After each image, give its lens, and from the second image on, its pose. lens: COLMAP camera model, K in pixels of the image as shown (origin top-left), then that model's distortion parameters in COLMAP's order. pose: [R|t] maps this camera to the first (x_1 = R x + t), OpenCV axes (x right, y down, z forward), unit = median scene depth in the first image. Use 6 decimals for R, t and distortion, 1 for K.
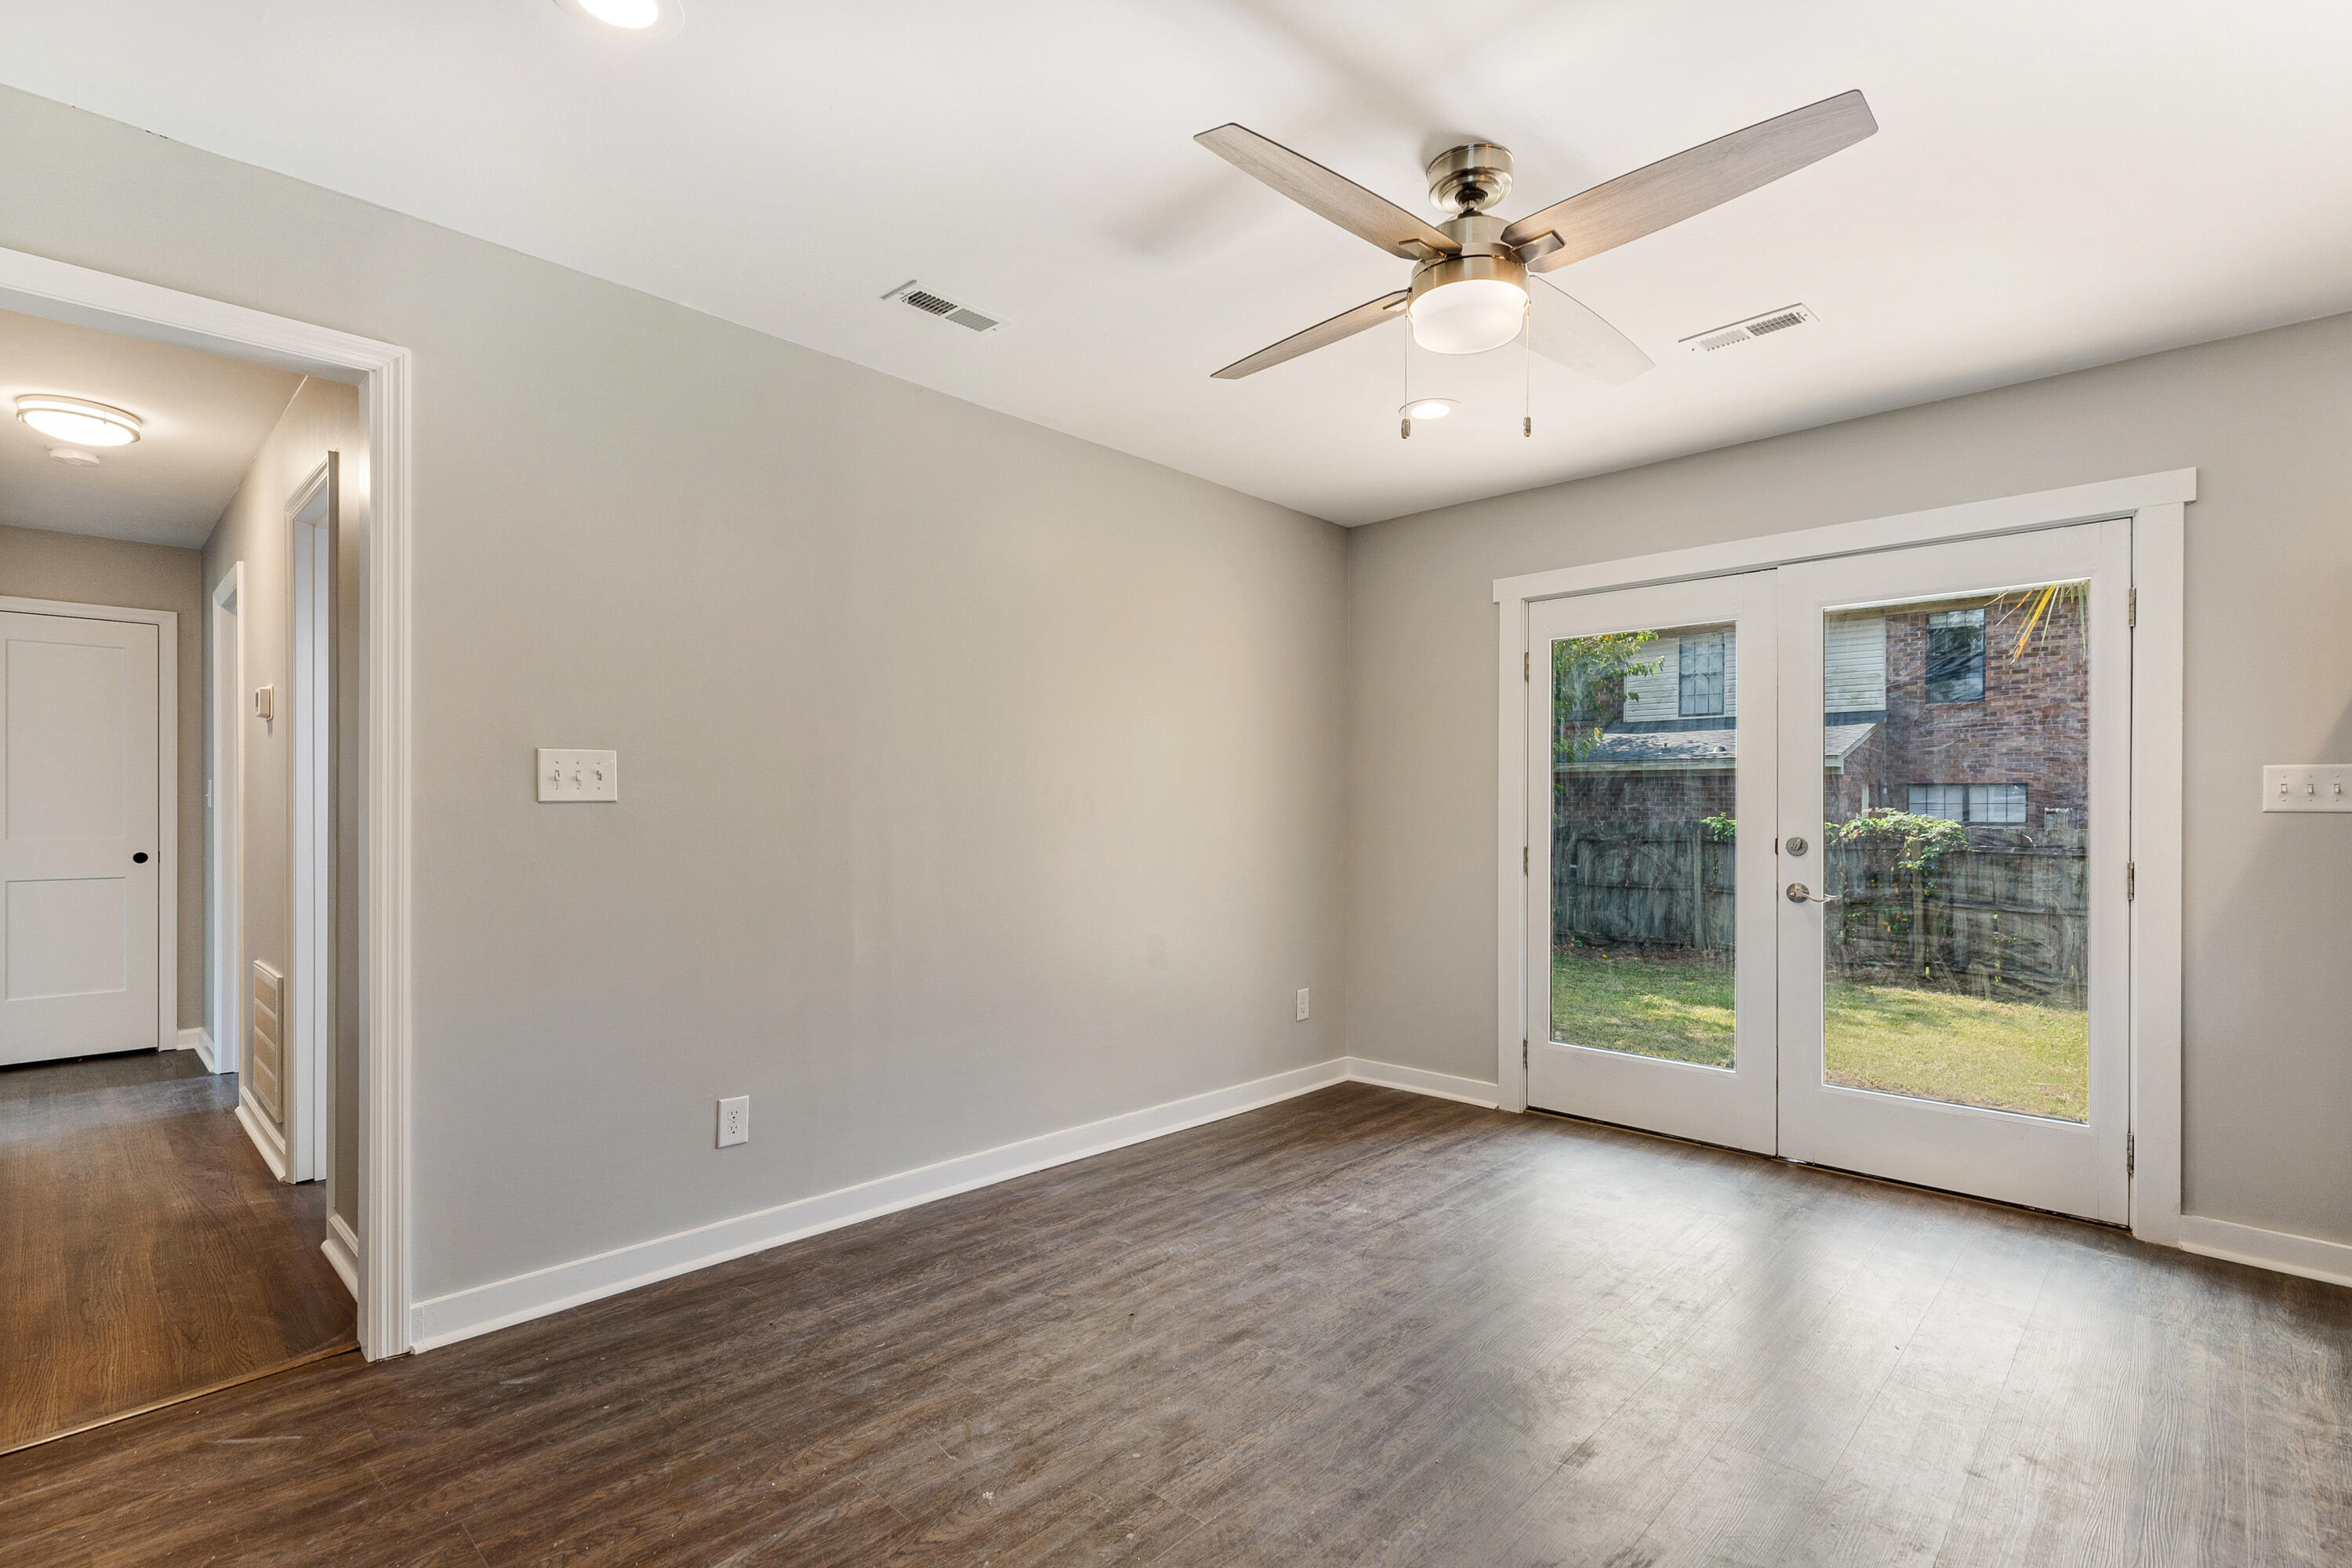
lens RADIAL K [[1067.9, 0, 1151.6], [0, 1067.9, 812.5], [0, 0, 1]] dist [0.007764, -0.001516]
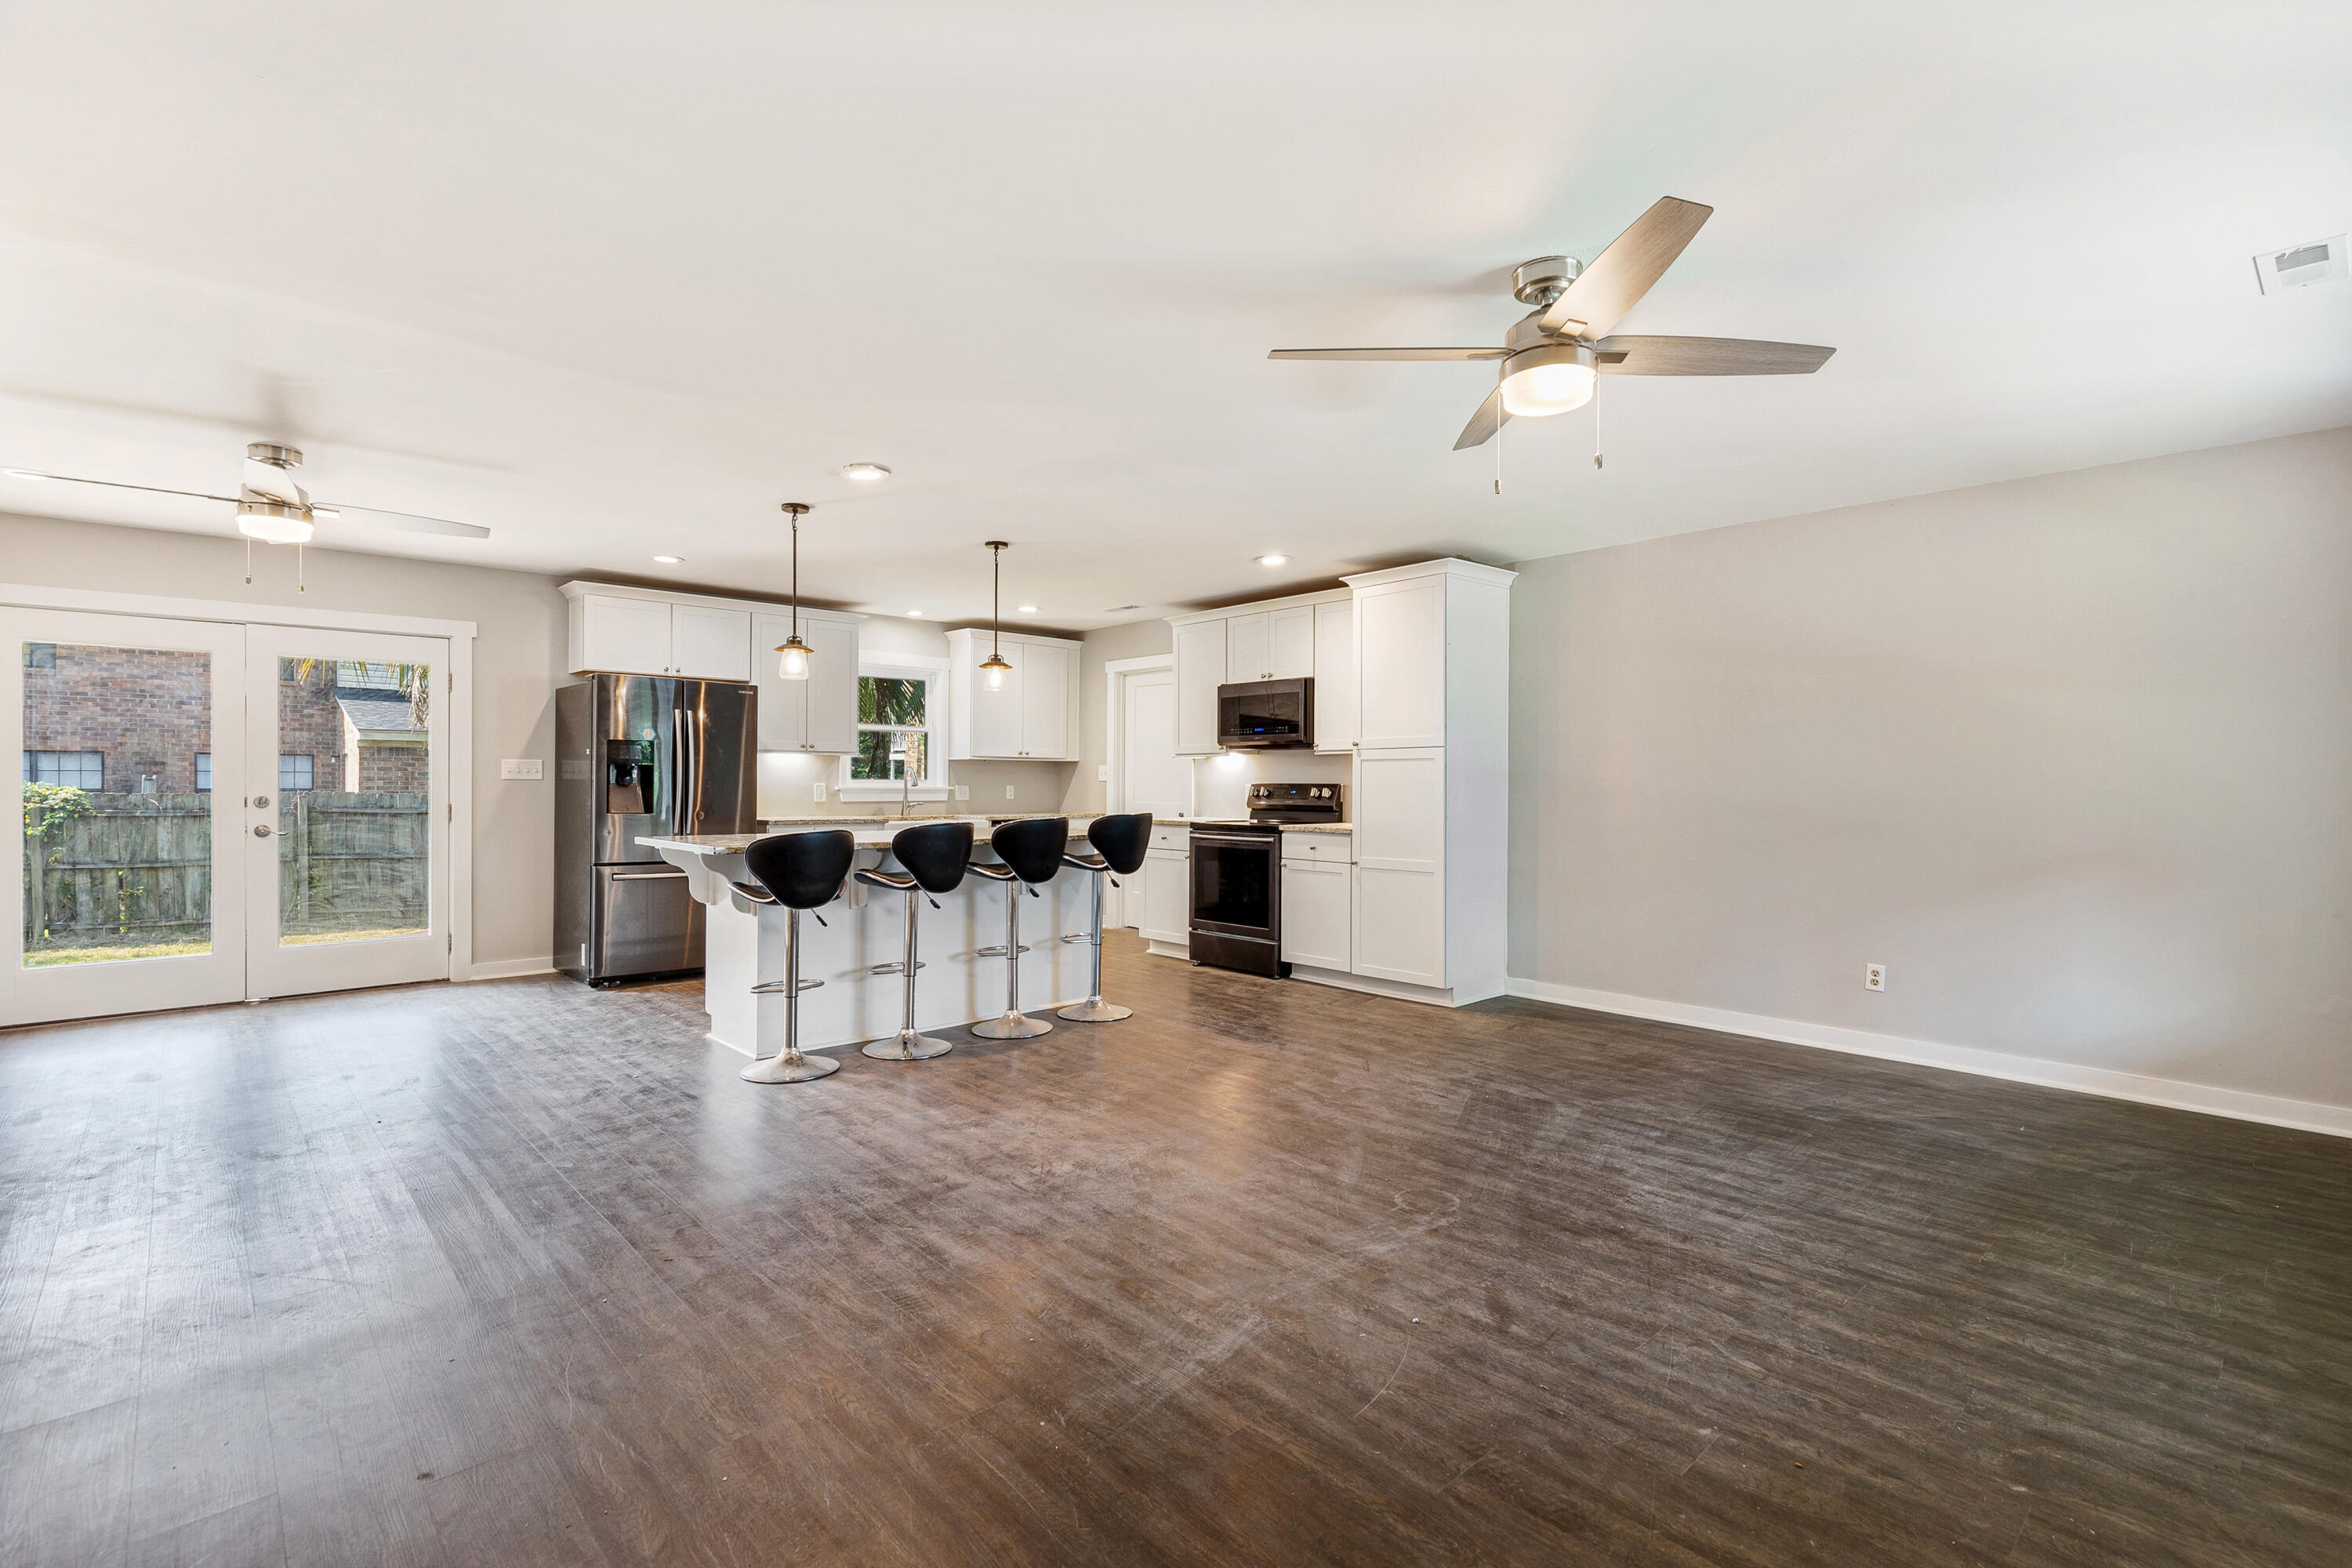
lens RADIAL K [[1067.9, 0, 1178.1], [0, 1067.9, 777.7], [0, 0, 1]] dist [0.007764, -0.001516]
pose [[0.033866, 0.000609, 0.999426, -1.125965], [0.000461, 1.000000, -0.000625, -0.001724], [-0.999426, 0.000482, 0.033866, -0.491668]]
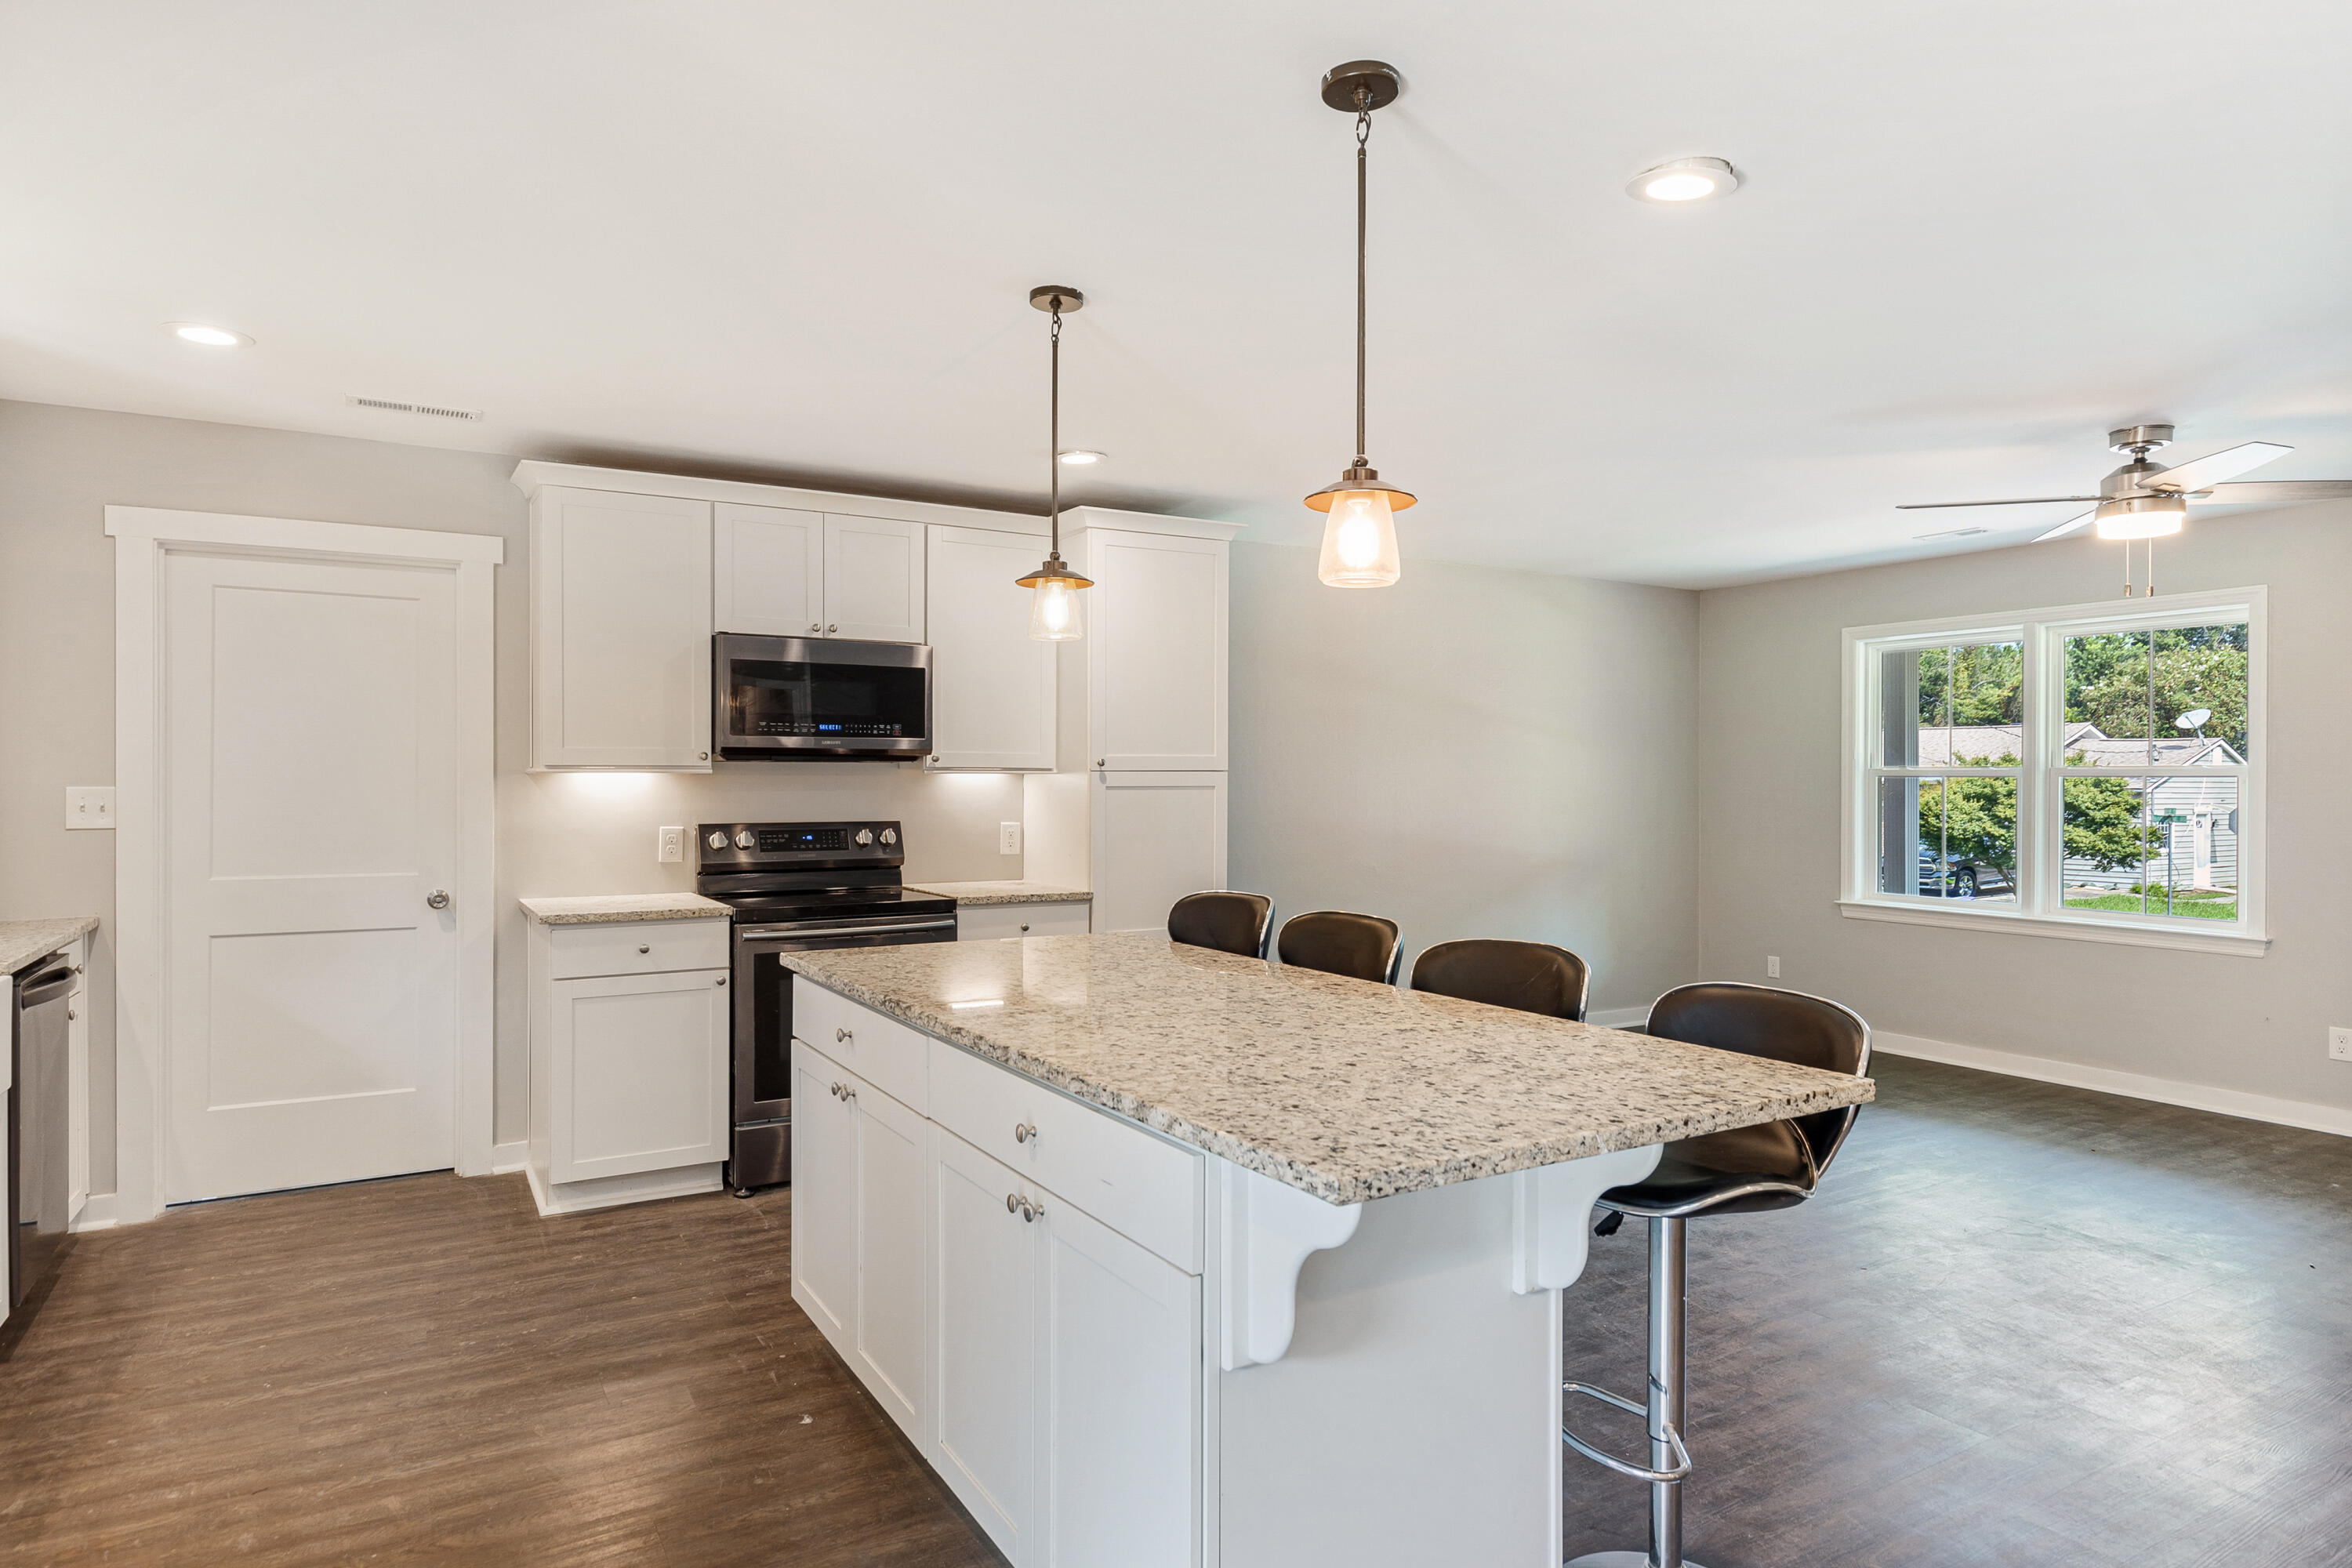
lens RADIAL K [[1317.6, 0, 1173.6], [0, 1317.6, 779.9], [0, 0, 1]] dist [0.007803, -0.001730]
pose [[-0.968076, -0.009341, 0.250484, 0.399366], [-0.006643, 0.999910, 0.011616, -0.065258], [-0.250570, 0.009582, -0.968051, 0.813627]]
